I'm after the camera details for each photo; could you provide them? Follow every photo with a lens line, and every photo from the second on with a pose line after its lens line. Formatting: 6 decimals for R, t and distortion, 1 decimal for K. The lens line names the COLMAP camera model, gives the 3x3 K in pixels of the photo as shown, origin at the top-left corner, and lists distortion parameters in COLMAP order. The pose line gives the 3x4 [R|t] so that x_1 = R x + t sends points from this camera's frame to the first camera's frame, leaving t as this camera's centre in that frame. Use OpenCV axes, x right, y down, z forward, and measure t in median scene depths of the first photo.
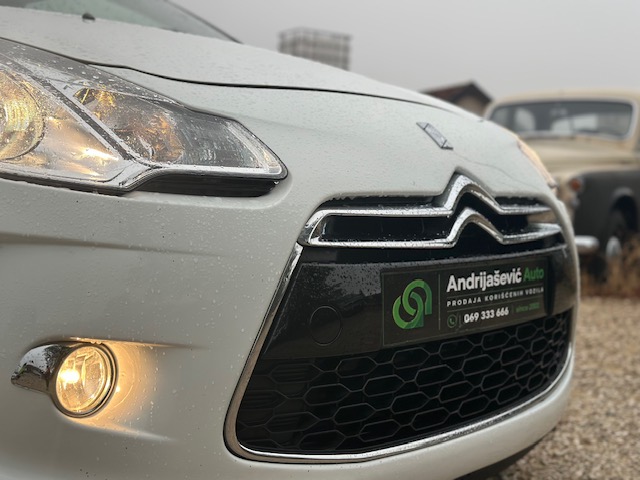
lens RADIAL K [[893.4, 0, 320.8], [0, 893.4, 224.7], [0, 0, 1]] dist [0.028424, 0.036735]
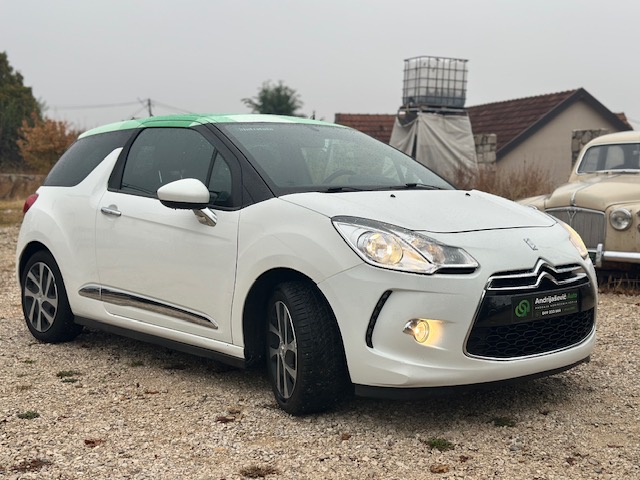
lens RADIAL K [[885.8, 0, 322.4], [0, 885.8, 241.9], [0, 0, 1]] dist [0.181043, -0.446641]
pose [[0.992276, -0.014572, -0.123188, -0.167815], [0.017812, 0.999523, 0.025246, -0.195639], [0.122761, -0.027246, 0.992062, -1.802853]]
